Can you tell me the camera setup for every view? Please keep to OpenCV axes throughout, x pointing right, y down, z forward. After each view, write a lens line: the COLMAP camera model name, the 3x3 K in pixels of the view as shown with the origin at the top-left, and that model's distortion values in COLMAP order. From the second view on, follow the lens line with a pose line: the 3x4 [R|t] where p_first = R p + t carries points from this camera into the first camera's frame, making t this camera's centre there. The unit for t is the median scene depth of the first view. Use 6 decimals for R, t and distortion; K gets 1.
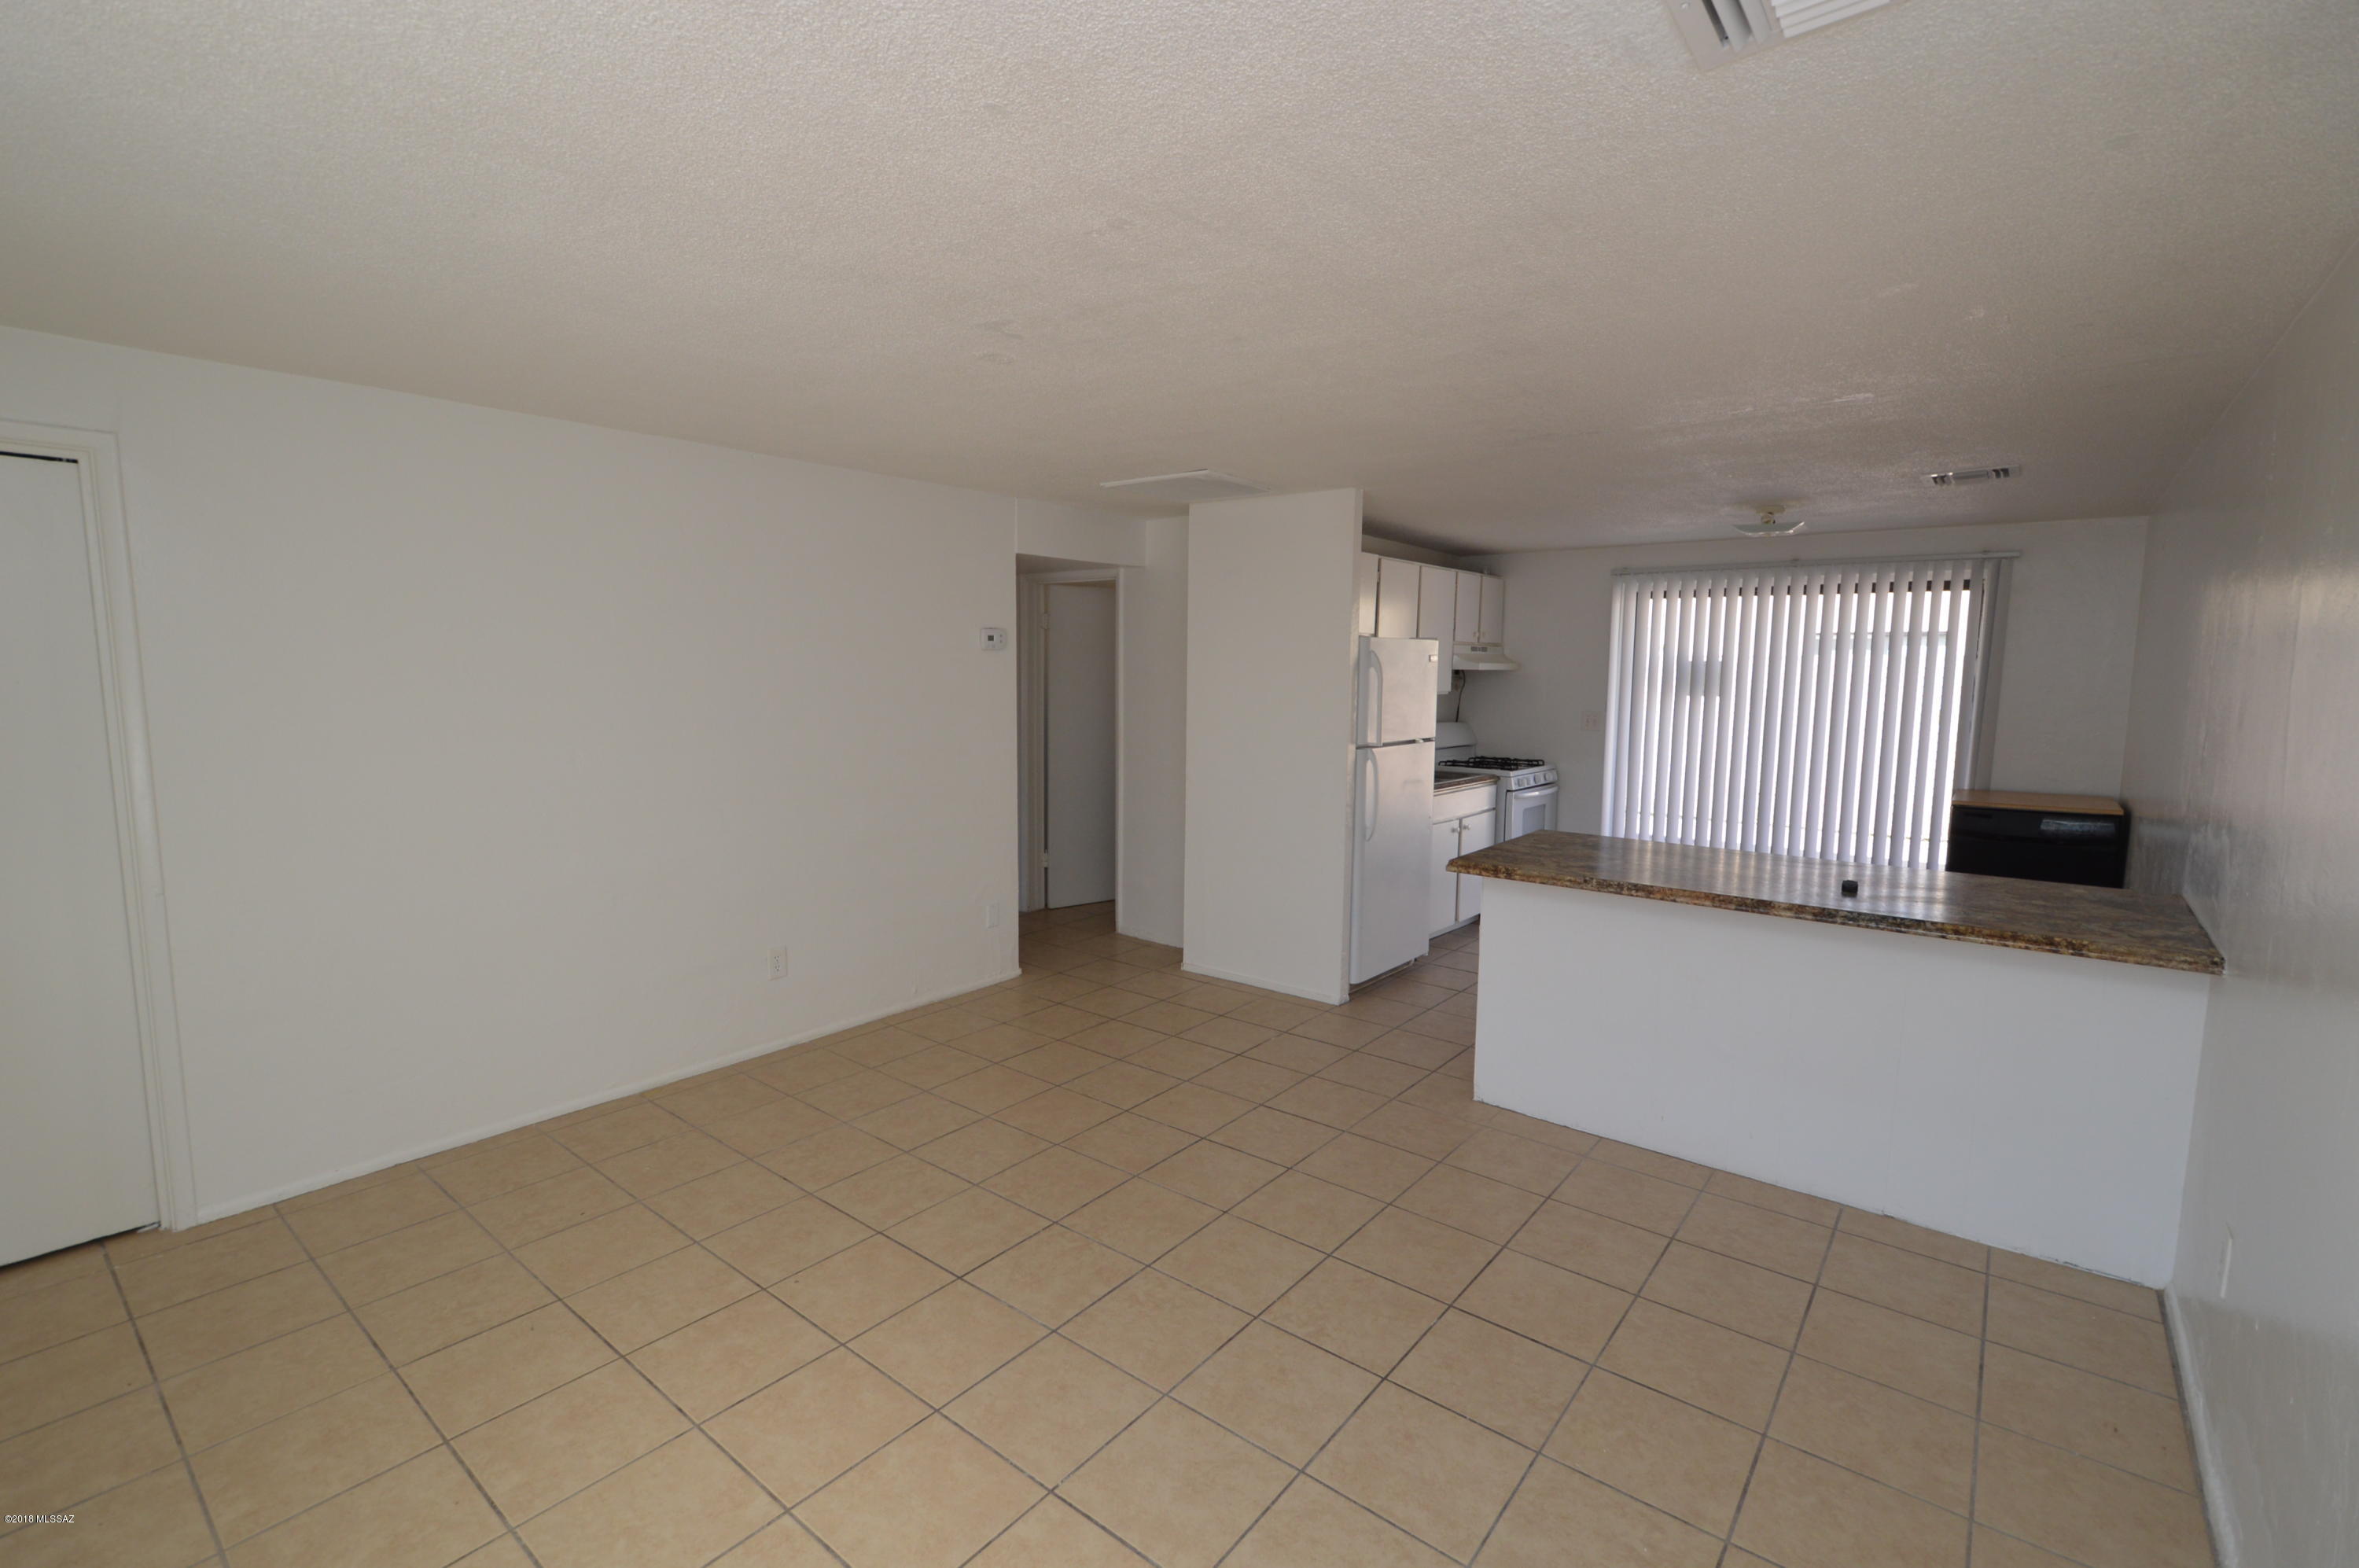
lens RADIAL K [[1034.3, 0, 1179.5], [0, 1034.3, 784.0], [0, 0, 1]] dist [0.000641, -0.009958]
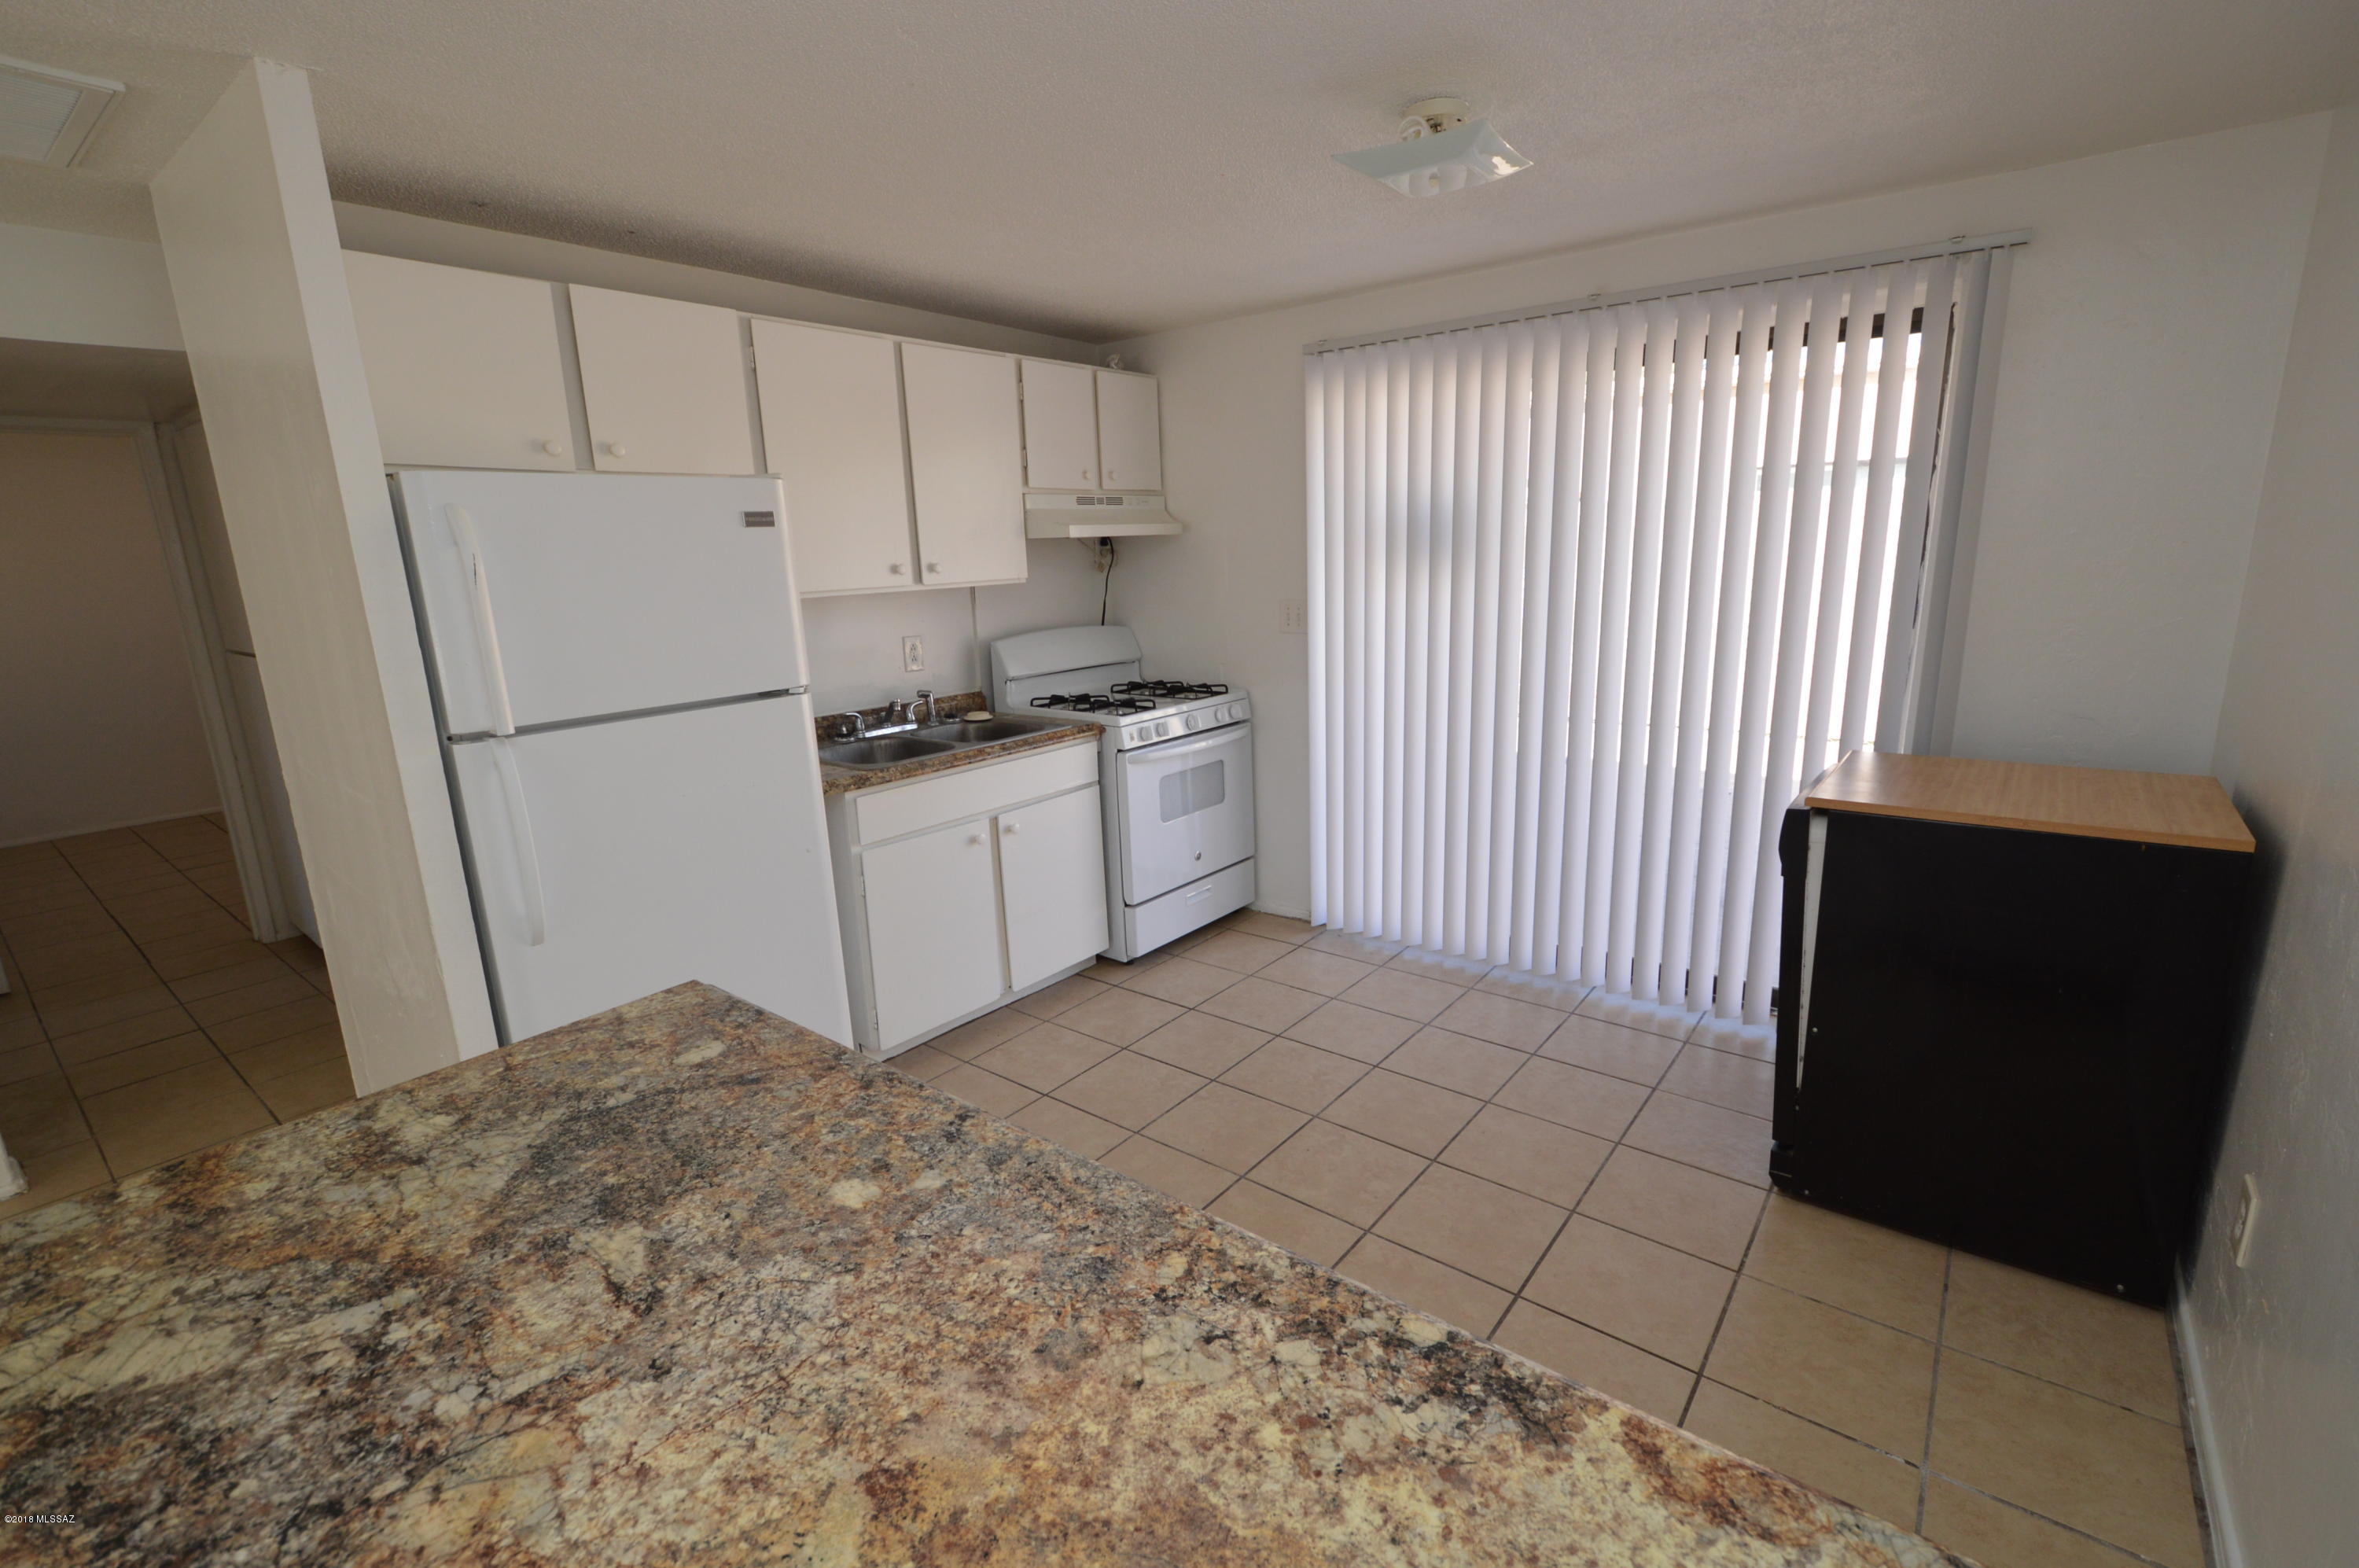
lens RADIAL K [[1048.1, 0, 1179.5], [0, 1048.1, 784.0], [0, 0, 1]] dist [0.001523, -0.000196]
pose [[0.999099, -0.041286, 0.009875, 0.343779], [0.039816, 0.992055, 0.119342, -0.043101], [-0.014723, -0.118841, 0.992804, 0.418206]]
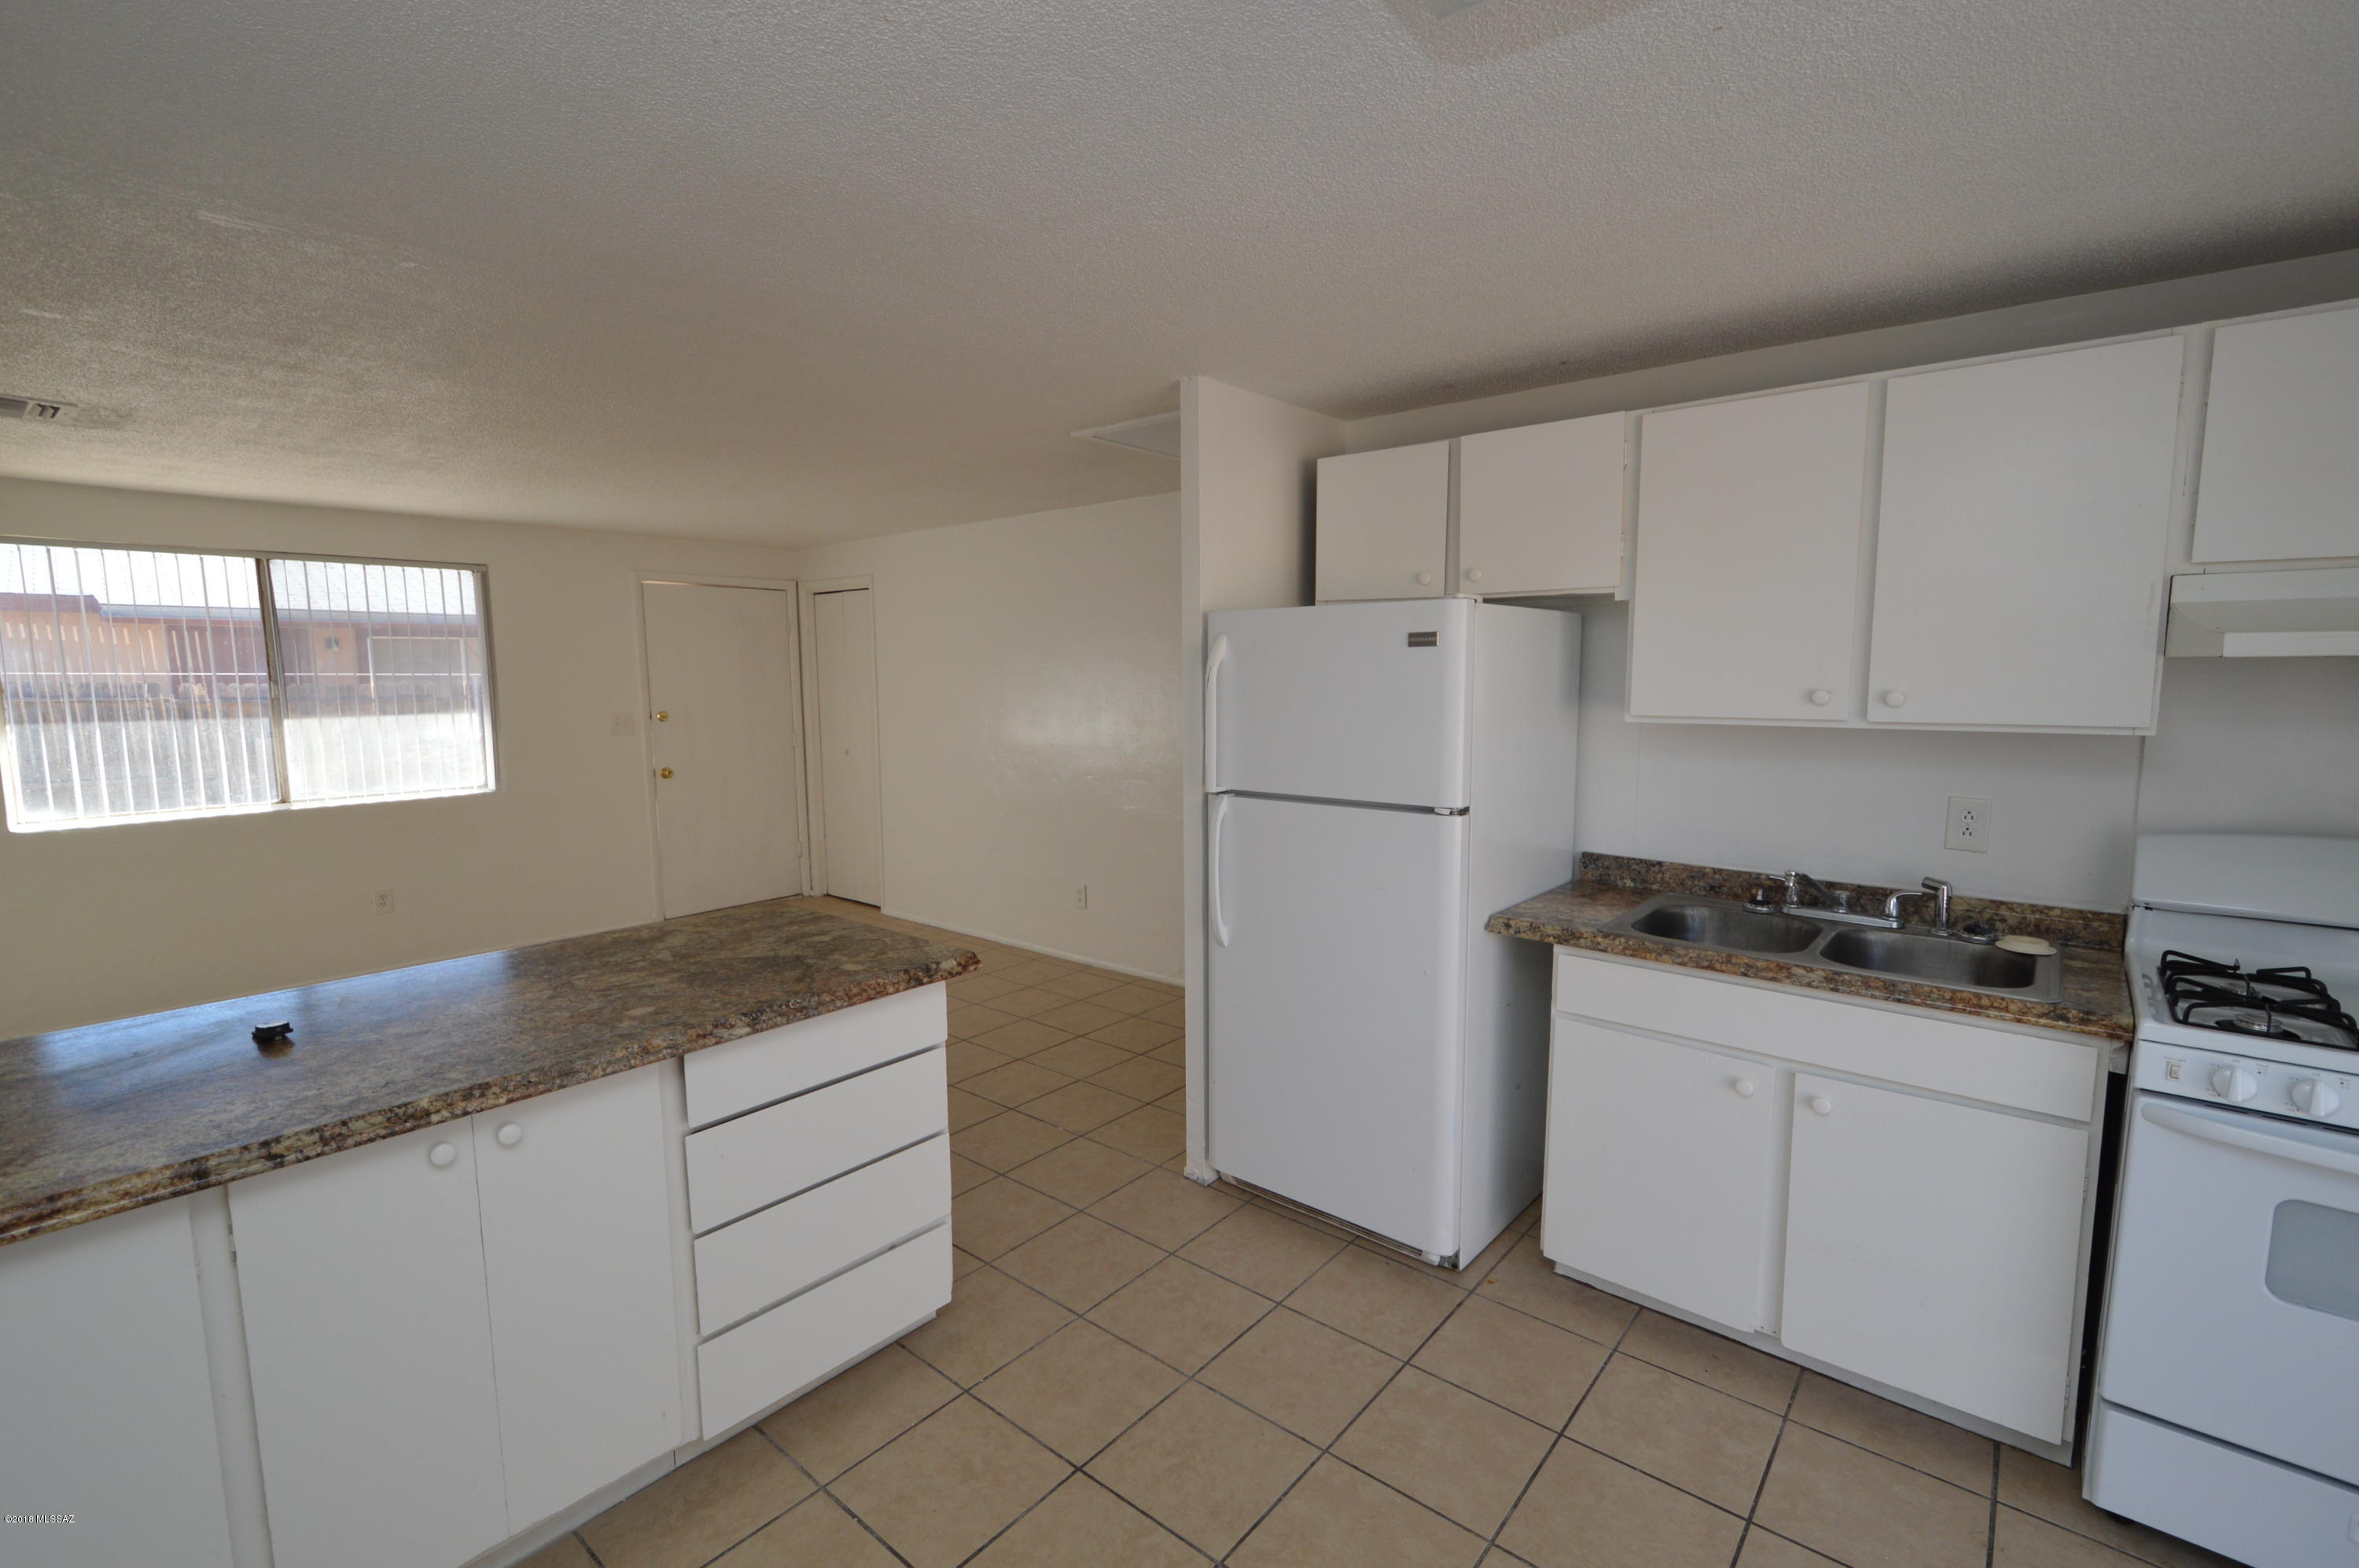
lens RADIAL K [[1048.1, 0, 1179.5], [0, 1048.1, 784.0], [0, 0, 1]] dist [0.001523, -0.000196]
pose [[-0.014473, 0.105463, -0.994318, 0.594171], [-0.100478, 0.989235, 0.106386, -0.078623], [0.994834, 0.101447, -0.003721, 0.729427]]
